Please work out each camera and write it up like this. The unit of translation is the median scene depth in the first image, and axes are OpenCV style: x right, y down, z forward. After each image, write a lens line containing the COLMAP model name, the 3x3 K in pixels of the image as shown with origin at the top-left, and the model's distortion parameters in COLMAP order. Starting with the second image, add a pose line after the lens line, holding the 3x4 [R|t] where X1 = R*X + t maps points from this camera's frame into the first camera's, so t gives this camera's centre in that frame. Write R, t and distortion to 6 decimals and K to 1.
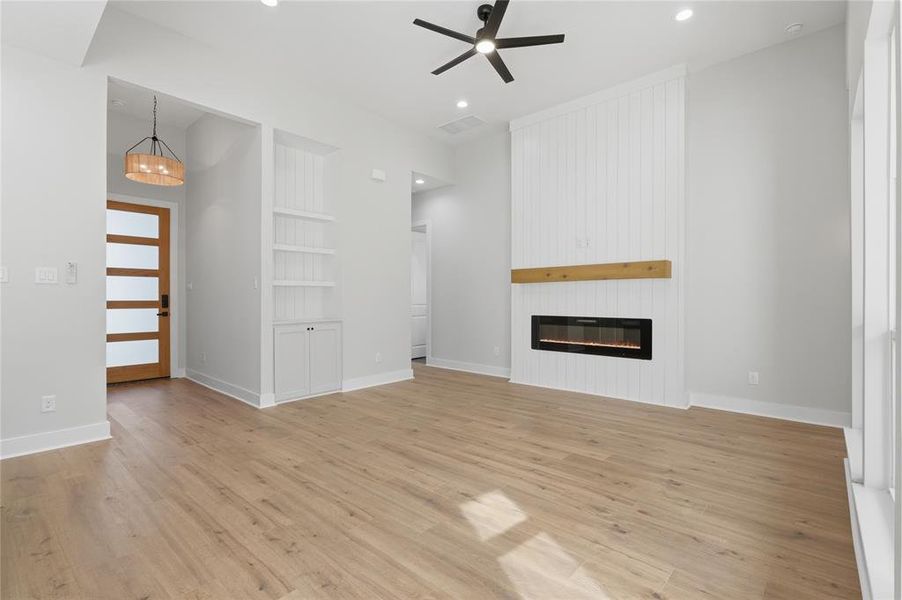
lens RADIAL K [[418.0, 0, 452.1], [0, 418.0, 302.9], [0, 0, 1]] dist [-0.000217, 0.000011]
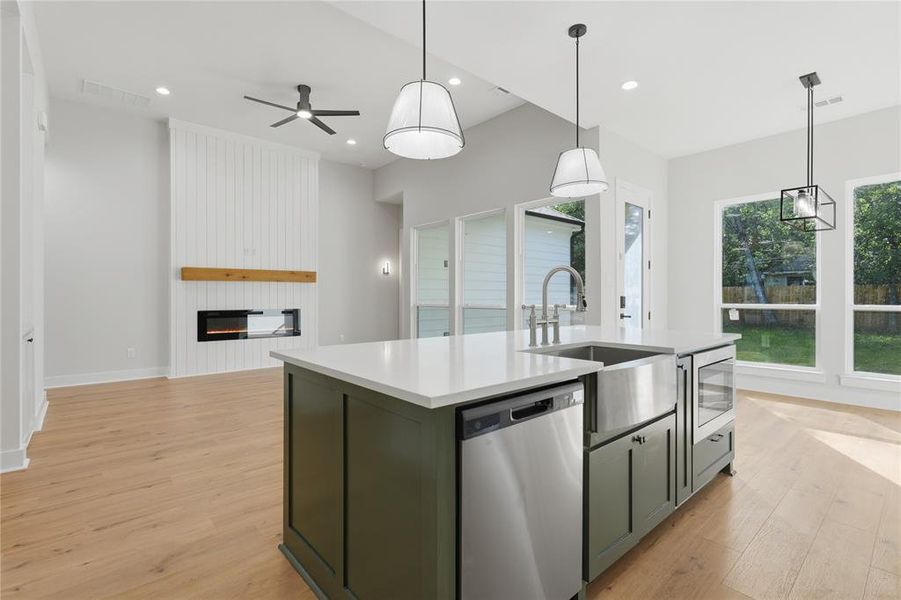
lens RADIAL K [[417.5, 0, 446.1], [0, 417.5, 298.7], [0, 0, 1]] dist [-0.000217, 0.000011]
pose [[0.129463, -0.004760, 0.991573, -1.133210], [0.006785, 0.999969, 0.003914, -0.001640], [-0.991561, 0.006221, 0.129492, 0.323566]]
